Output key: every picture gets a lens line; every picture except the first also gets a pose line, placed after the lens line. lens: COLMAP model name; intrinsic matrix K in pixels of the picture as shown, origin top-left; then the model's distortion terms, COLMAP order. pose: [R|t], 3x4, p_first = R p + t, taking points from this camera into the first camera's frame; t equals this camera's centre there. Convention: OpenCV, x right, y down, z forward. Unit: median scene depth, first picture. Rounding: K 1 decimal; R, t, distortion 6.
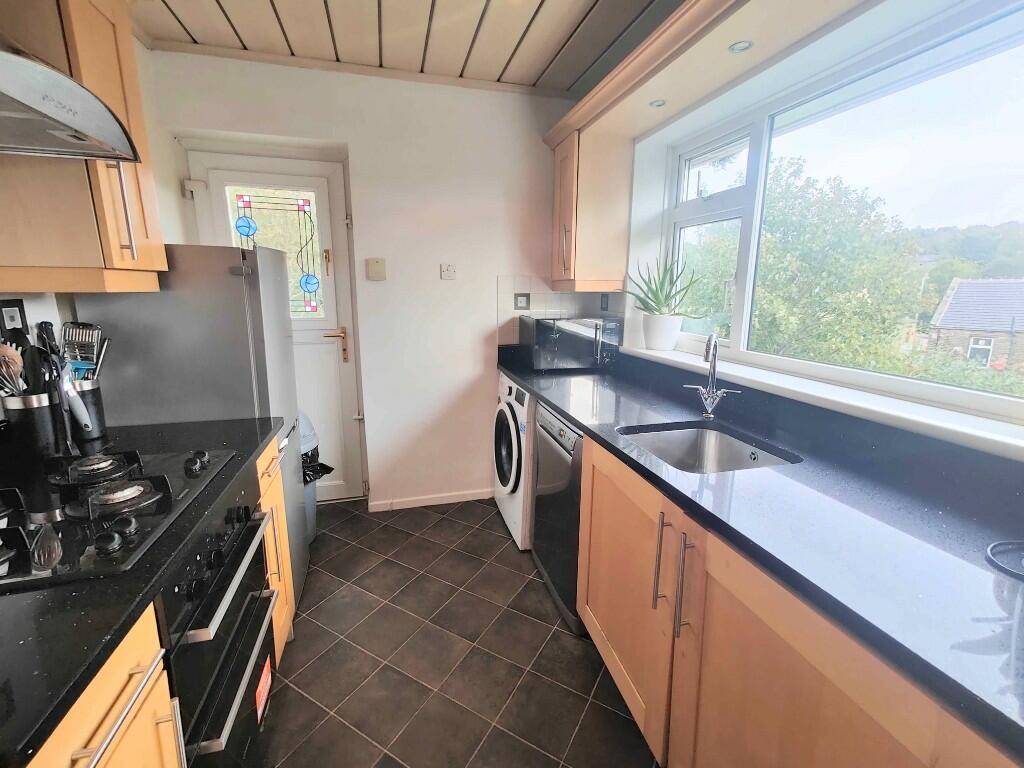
lens RADIAL K [[448.9, 0, 507.9], [0, 448.9, 377.7], [0, 0, 1]] dist [0.004370, 0.000637]
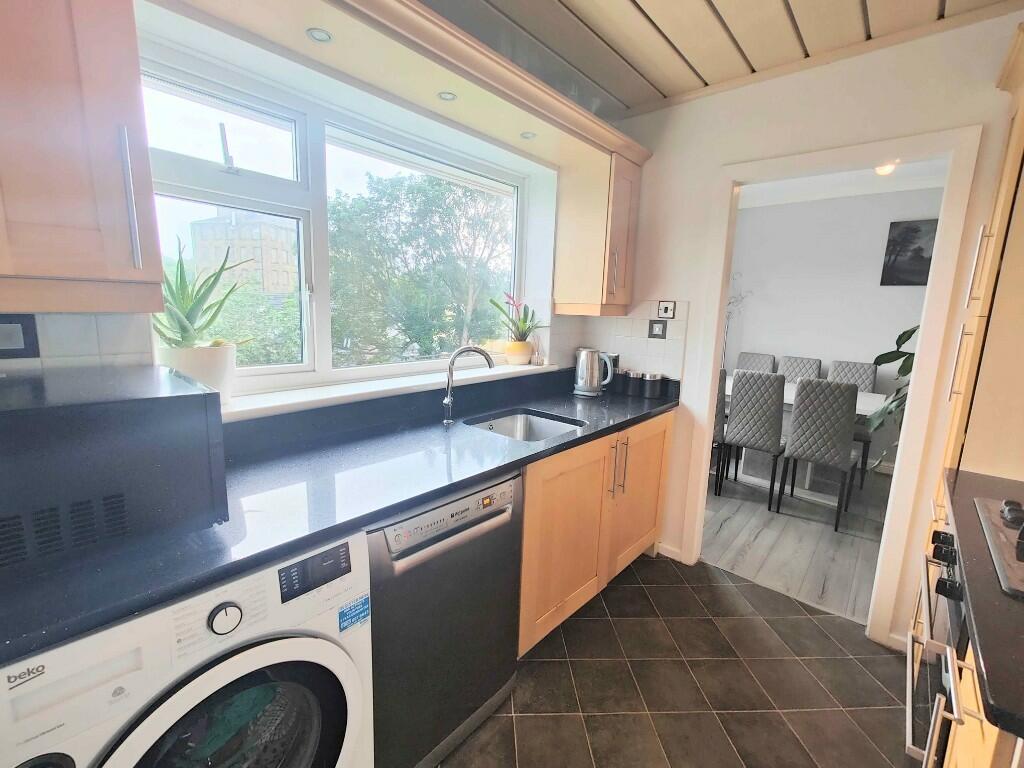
lens RADIAL K [[448.9, 0, 502.9], [0, 448.9, 383.6], [0, 0, 1]] dist [0.004370, 0.000637]
pose [[-0.547443, -0.171096, 0.819165, -0.484303], [0.133681, 0.948426, 0.287432, -0.282567], [-0.826096, 0.266860, -0.496337, 1.320748]]
